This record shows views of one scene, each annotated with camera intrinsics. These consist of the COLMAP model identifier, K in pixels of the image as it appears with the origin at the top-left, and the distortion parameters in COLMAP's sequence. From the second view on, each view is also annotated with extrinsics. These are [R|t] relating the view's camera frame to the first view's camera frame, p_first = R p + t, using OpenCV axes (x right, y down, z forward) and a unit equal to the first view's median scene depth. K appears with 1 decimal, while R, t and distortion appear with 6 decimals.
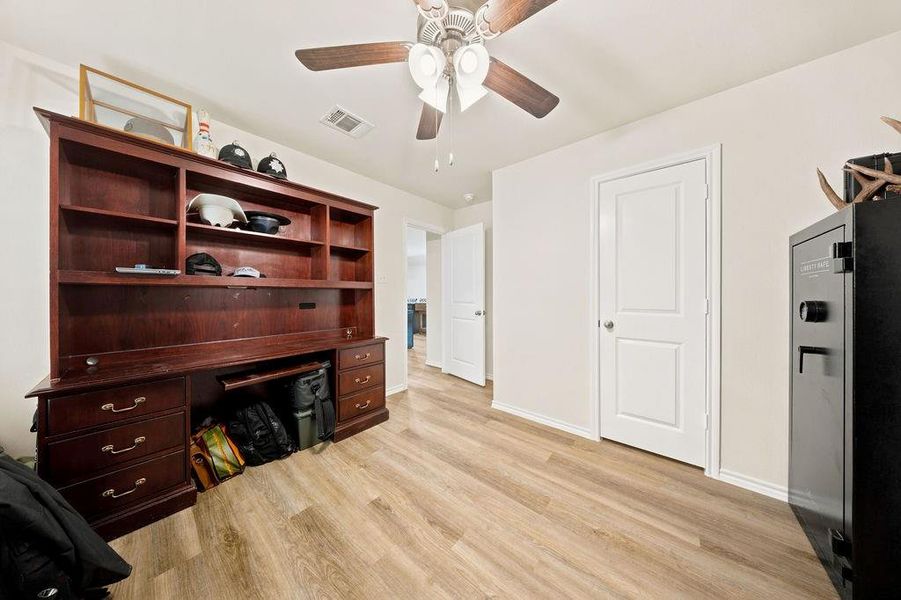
lens RADIAL K [[264.4, 0, 452.1], [0, 264.4, 295.8], [0, 0, 1]] dist [0.001111, -0.000180]
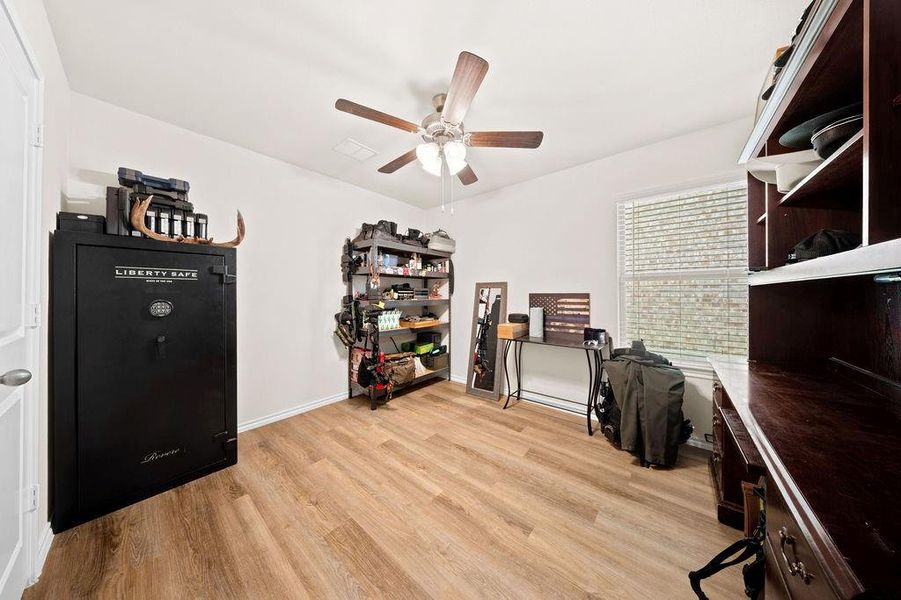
lens RADIAL K [[264.4, 0, 452.7], [0, 264.4, 293.5], [0, 0, 1]] dist [0.001111, -0.000180]
pose [[-0.999997, 0.001881, -0.001345, -0.035821], [0.001871, 0.999973, 0.007037, -0.013511], [0.001359, 0.007034, -0.999974, 1.660913]]
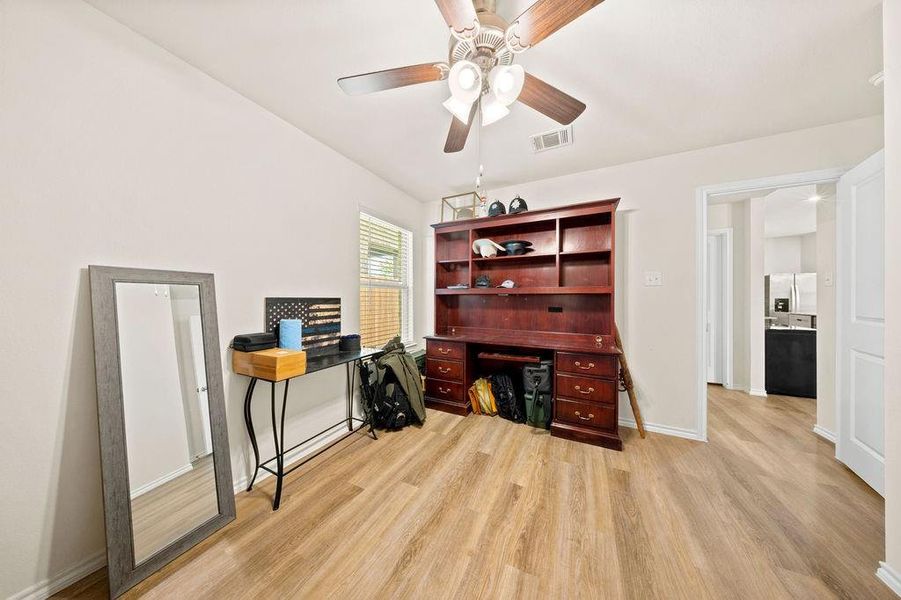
lens RADIAL K [[264.4, 0, 452.1], [0, 264.4, 298.7], [0, 0, 1]] dist [0.001111, -0.000180]
pose [[0.237225, 0.000729, -0.971454, 0.639895], [-0.010811, 0.999940, -0.001890, -0.002592], [0.971394, 0.010951, 0.237219, 0.413925]]
